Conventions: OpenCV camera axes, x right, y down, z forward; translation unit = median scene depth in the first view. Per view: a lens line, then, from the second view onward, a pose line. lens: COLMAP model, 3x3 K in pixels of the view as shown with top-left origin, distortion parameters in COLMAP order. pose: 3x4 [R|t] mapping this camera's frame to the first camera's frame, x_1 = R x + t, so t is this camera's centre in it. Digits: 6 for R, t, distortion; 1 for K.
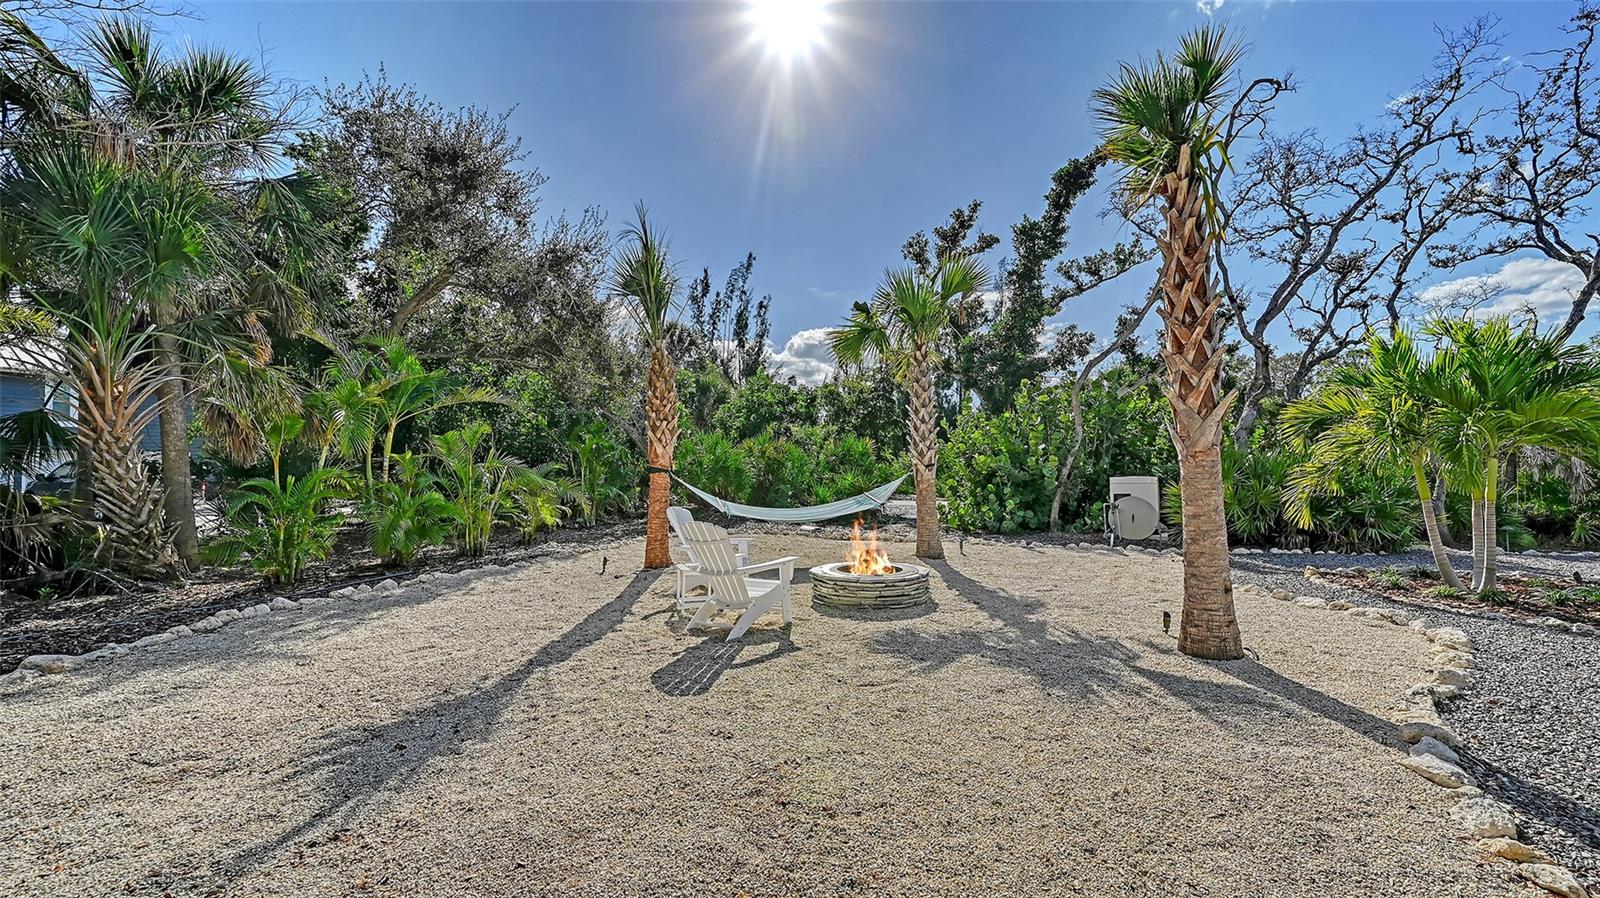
lens RADIAL K [[639.0, 0, 800.0], [0, 639.0, 449.0], [0, 0, 1]] dist [0.007685, -0.000006]
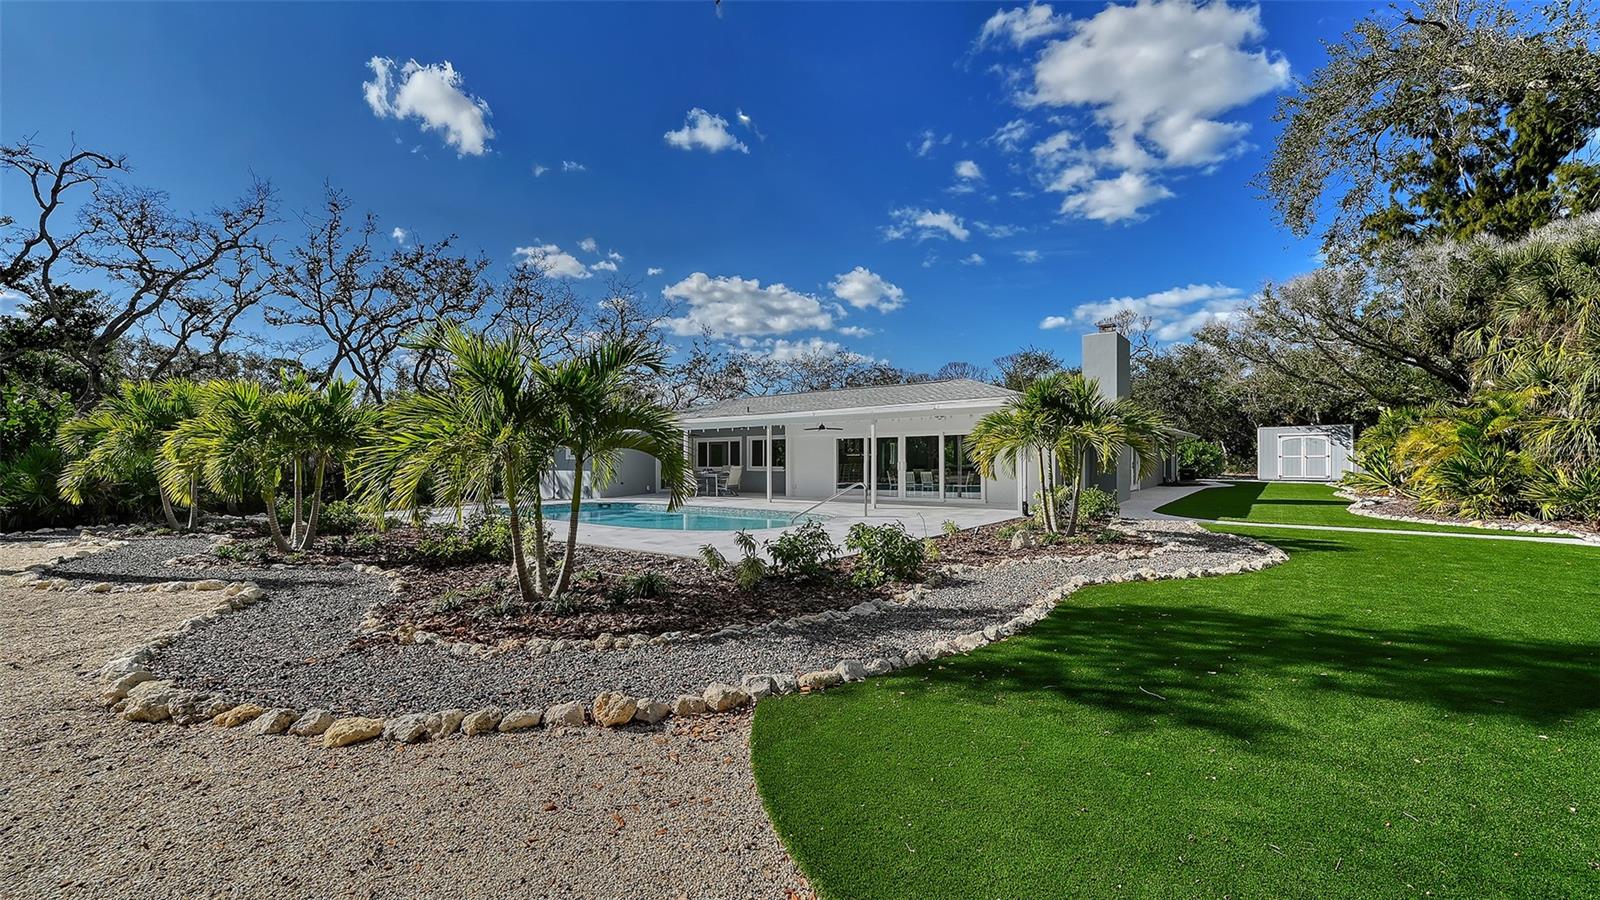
lens RADIAL K [[639.0, 0, 800.0], [0, 639.0, 450.0], [0, 0, 1]] dist [0.007685, -0.000006]
pose [[0.194473, 0.021977, 0.980662, -0.196713], [-0.027567, 0.999477, -0.016932, -0.013604], [-0.980520, -0.023741, 0.194977, -0.512301]]
